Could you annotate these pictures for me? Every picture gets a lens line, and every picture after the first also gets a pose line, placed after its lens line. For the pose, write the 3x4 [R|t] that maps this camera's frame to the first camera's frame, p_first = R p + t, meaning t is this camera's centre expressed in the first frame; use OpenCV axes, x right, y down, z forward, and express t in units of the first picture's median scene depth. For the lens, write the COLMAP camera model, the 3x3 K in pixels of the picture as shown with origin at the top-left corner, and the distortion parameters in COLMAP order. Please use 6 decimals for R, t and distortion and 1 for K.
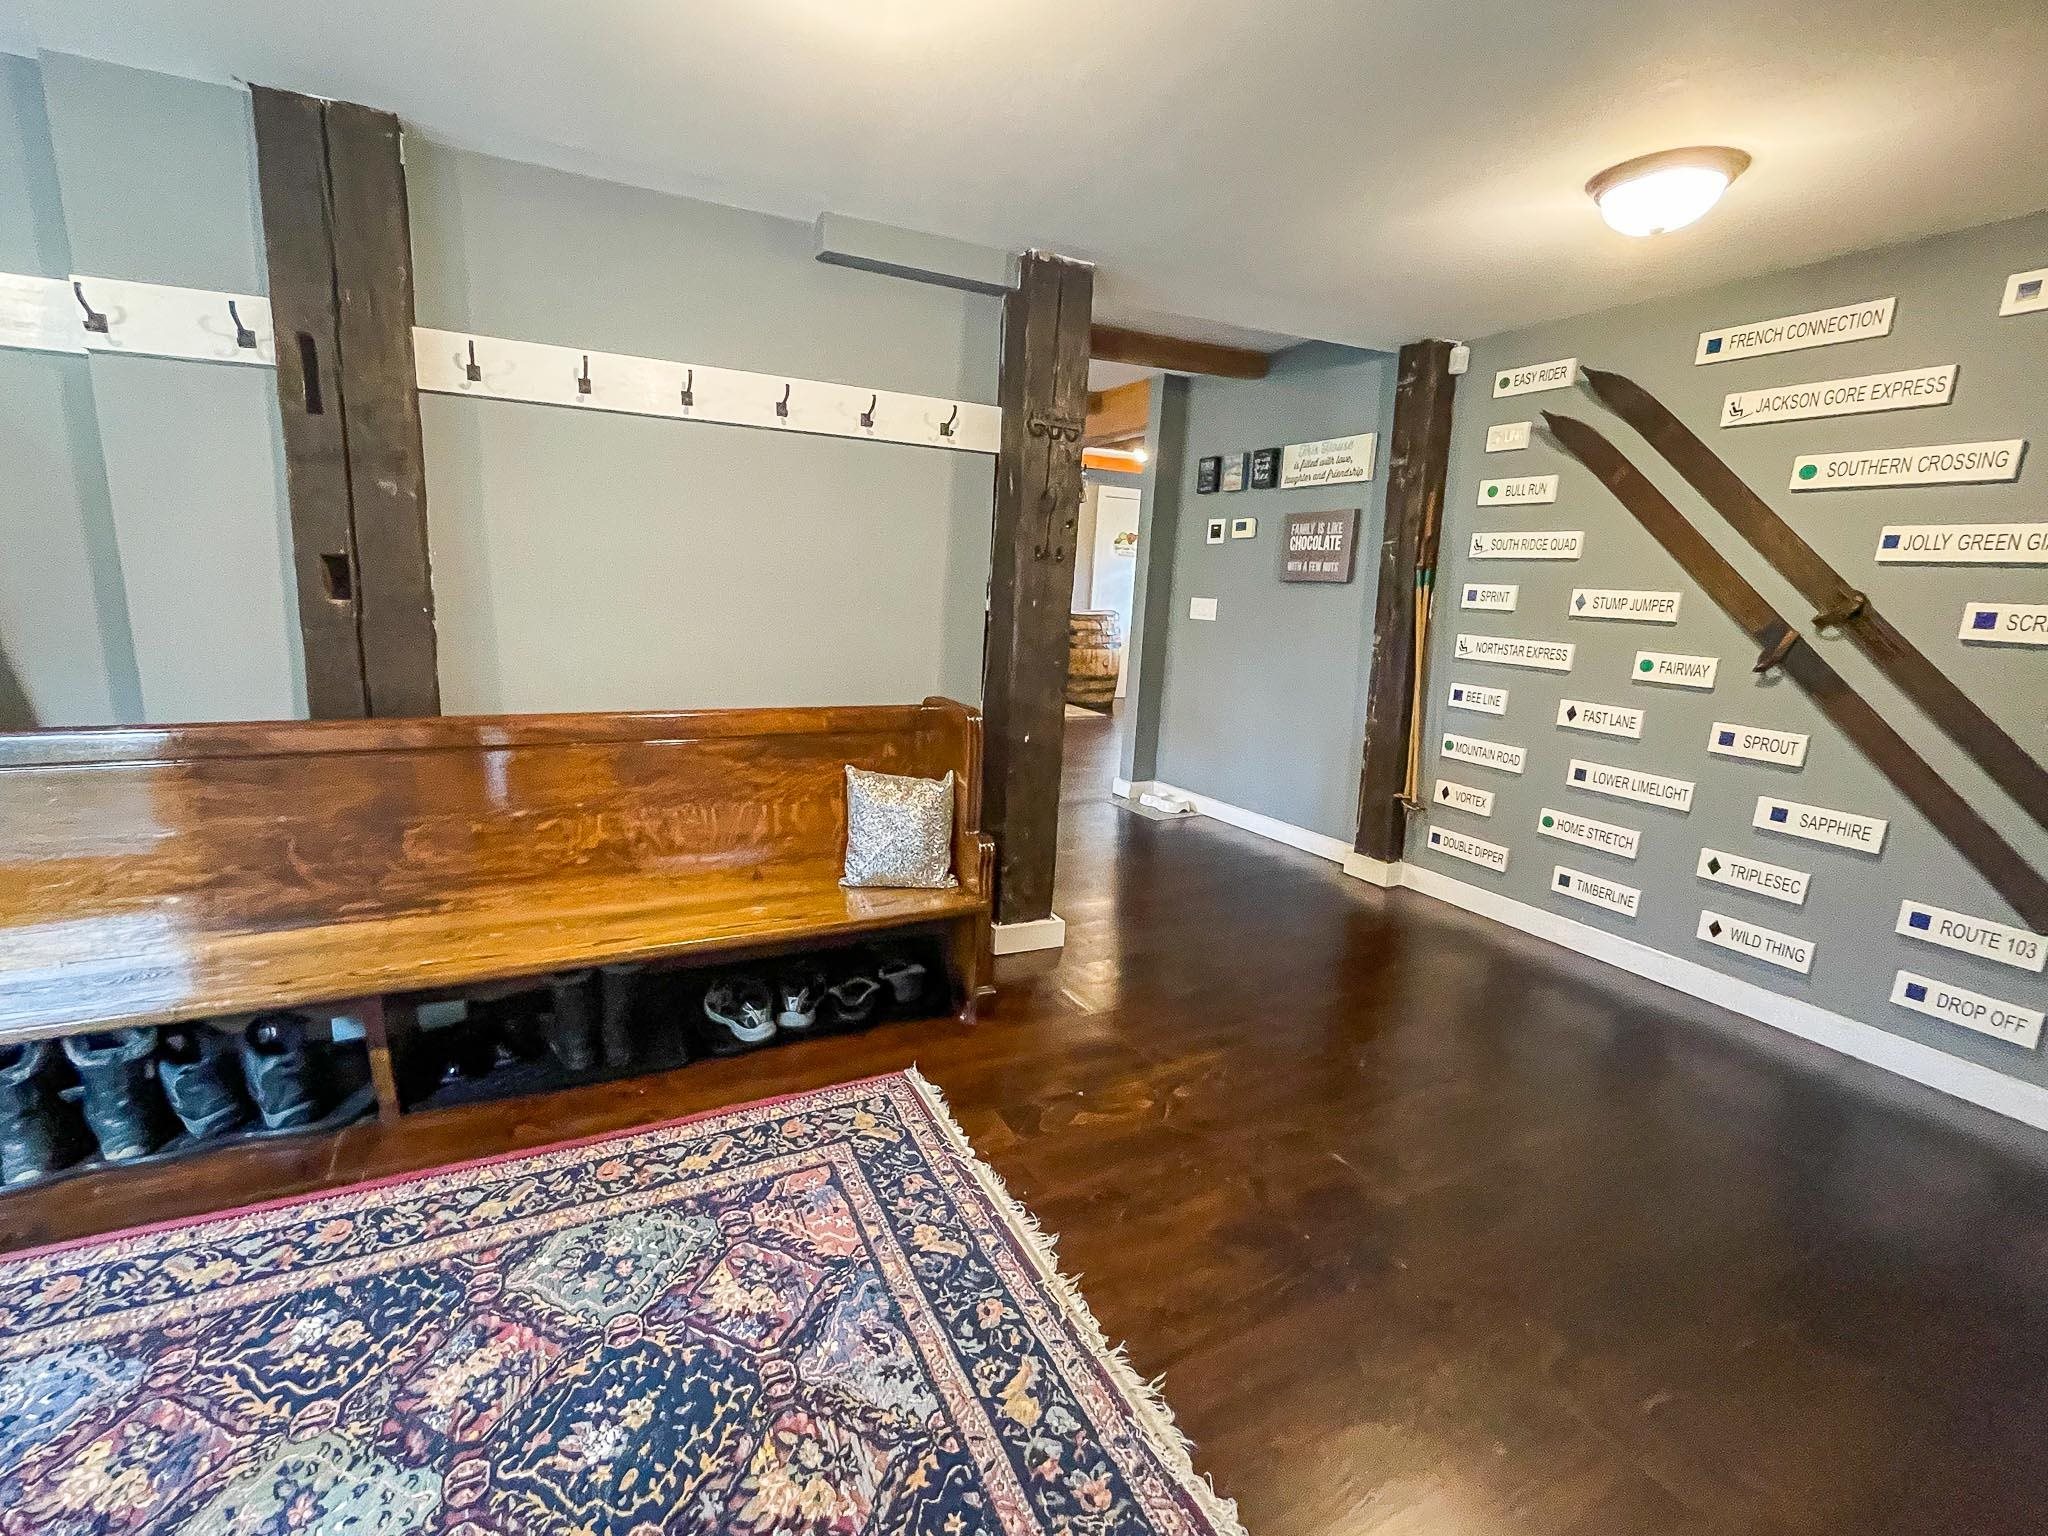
lens RADIAL K [[834.6, 0, 1024.0], [0, 834.6, 768.0], [0, 0, 1]] dist [-0.003800, -0.000176]
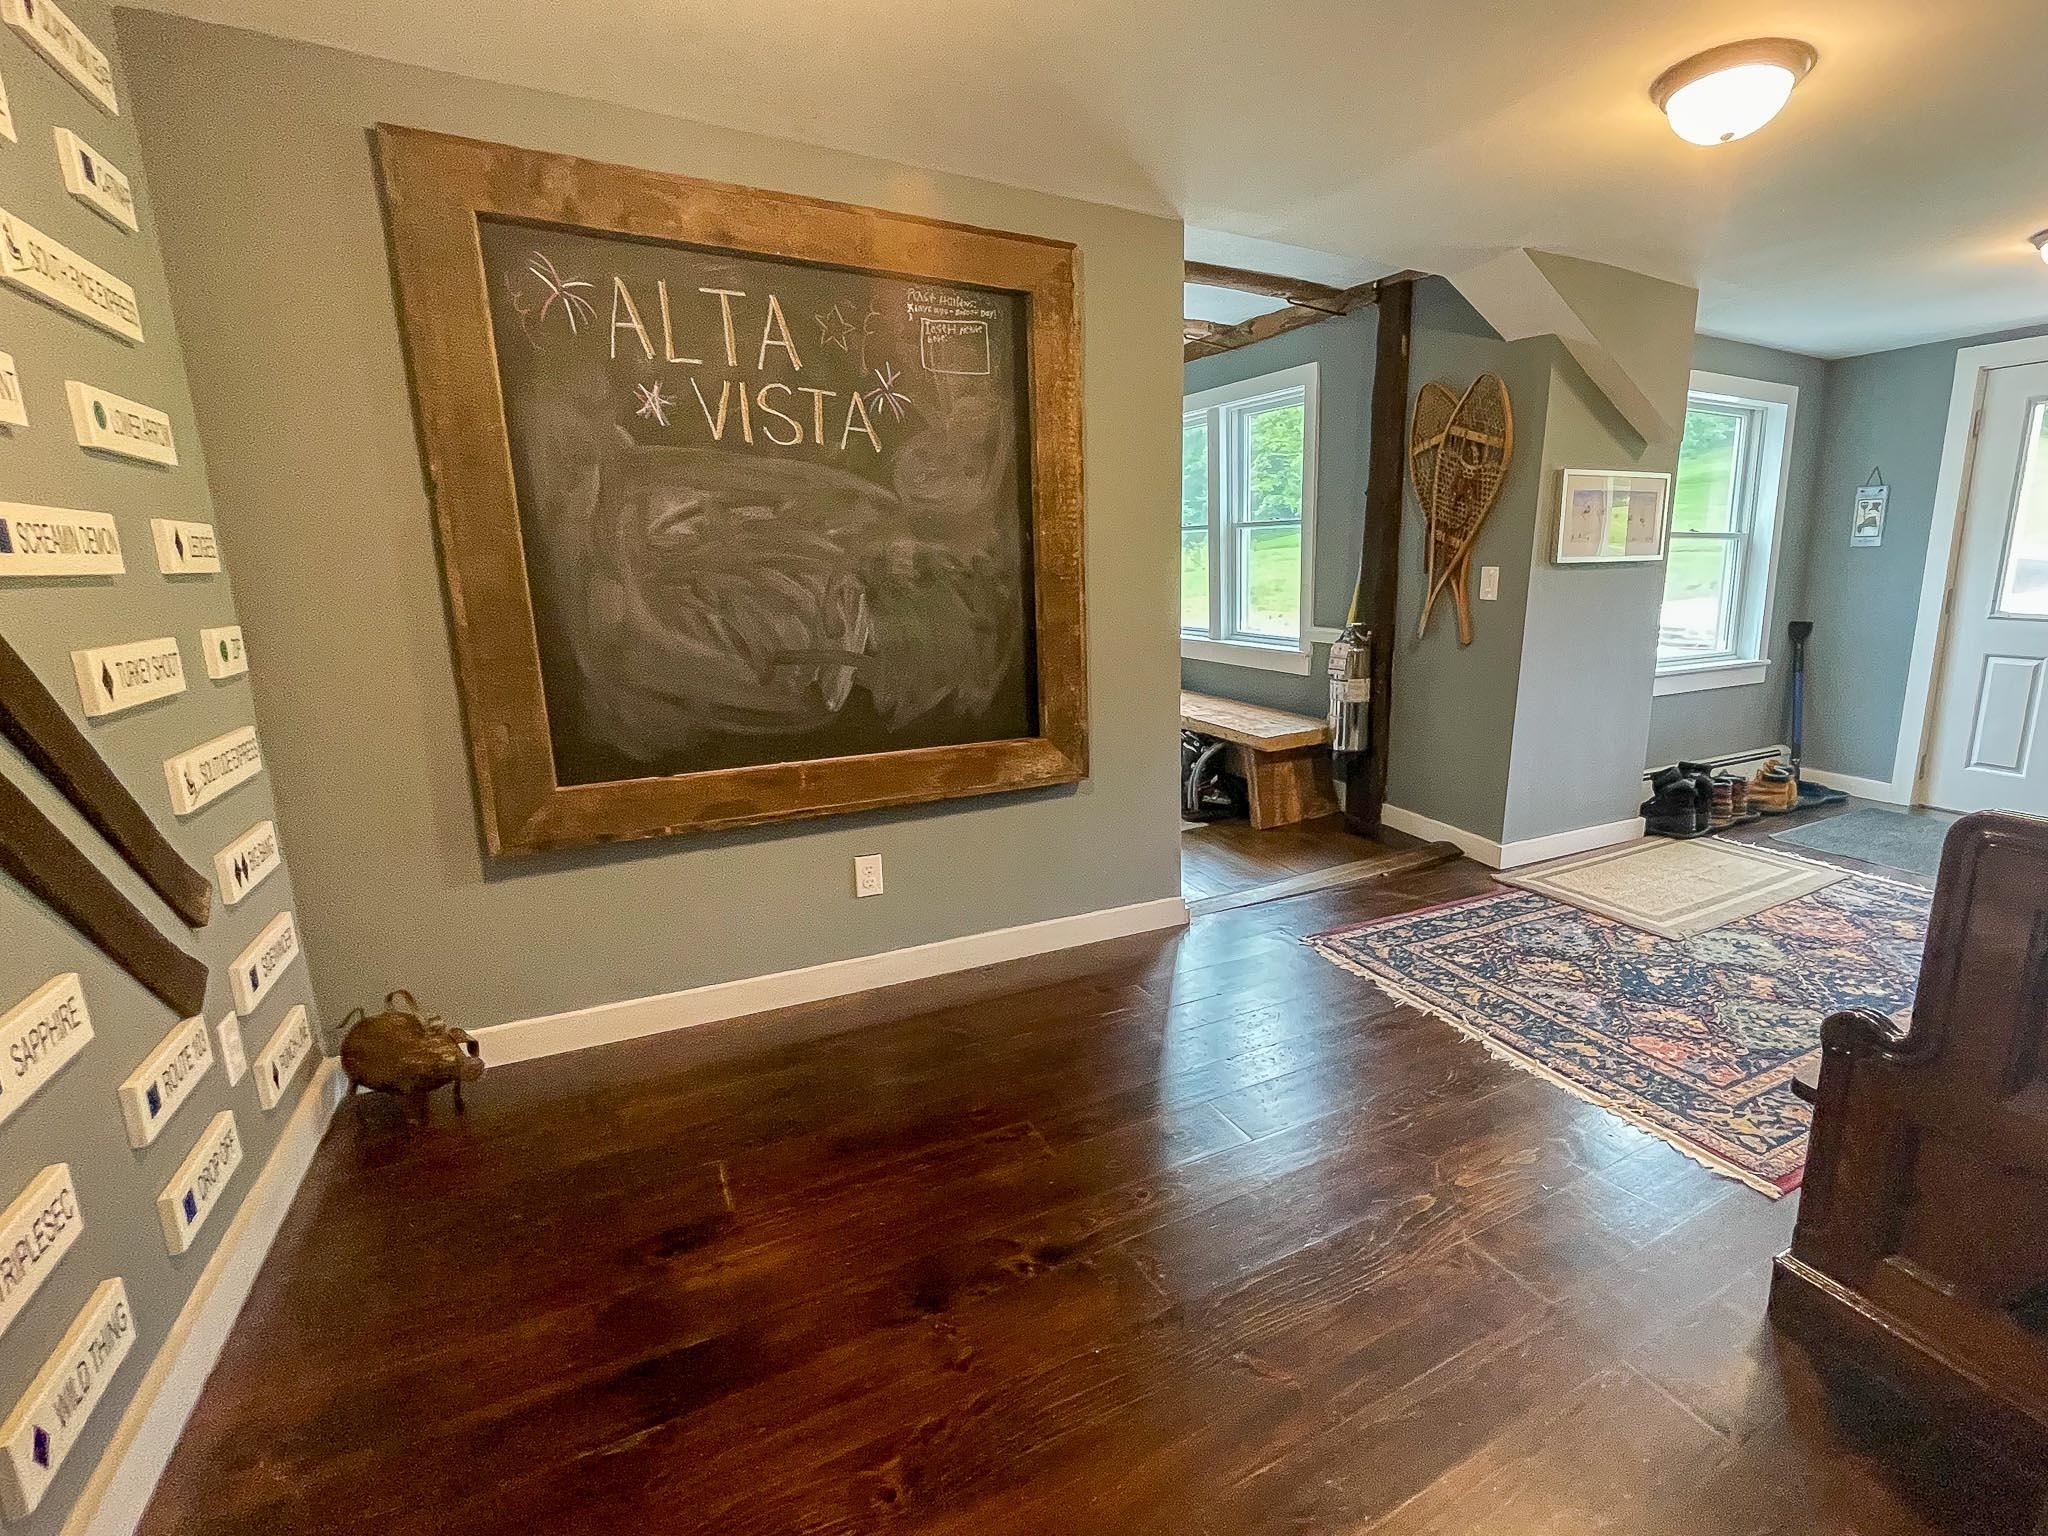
lens RADIAL K [[834.6, 0, 1024.0], [0, 834.6, 768.0], [0, 0, 1]] dist [-0.003800, -0.000176]
pose [[-0.992347, -0.063993, 0.105607, 0.825347], [-0.008294, 0.887851, 0.460056, -0.580163], [-0.123204, 0.455659, -0.881587, 2.492749]]
